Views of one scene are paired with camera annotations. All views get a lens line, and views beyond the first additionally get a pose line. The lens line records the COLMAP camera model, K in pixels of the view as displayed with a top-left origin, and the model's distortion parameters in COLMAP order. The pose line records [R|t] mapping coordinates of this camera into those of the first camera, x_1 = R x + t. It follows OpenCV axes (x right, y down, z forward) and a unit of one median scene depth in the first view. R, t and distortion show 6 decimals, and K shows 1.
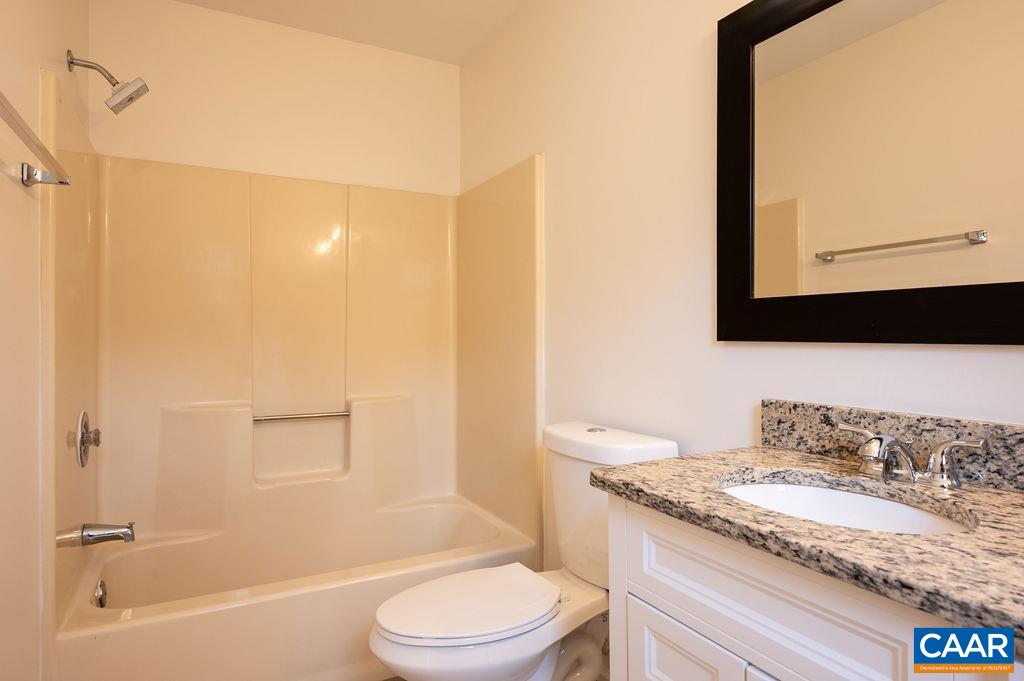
lens RADIAL K [[607.5, 0, 515.9], [0, 607.5, 337.6], [0, 0, 1]] dist [-0.000176, 0.000219]
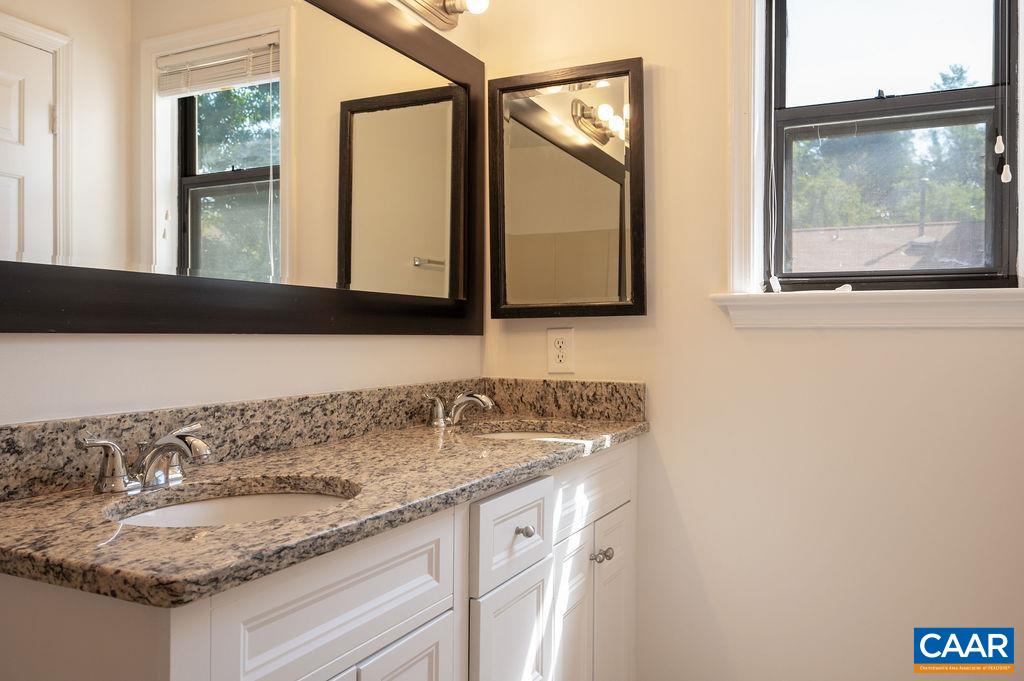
lens RADIAL K [[818.3, 0, 514.4], [0, 818.3, 339.2], [0, 0, 1]] dist [0.010500, 0.003919]
pose [[-0.585944, -0.007381, 0.810318, -0.647338], [-0.000676, 0.999963, 0.008620, 0.007519], [-0.810351, 0.004503, -0.585927, 1.240950]]
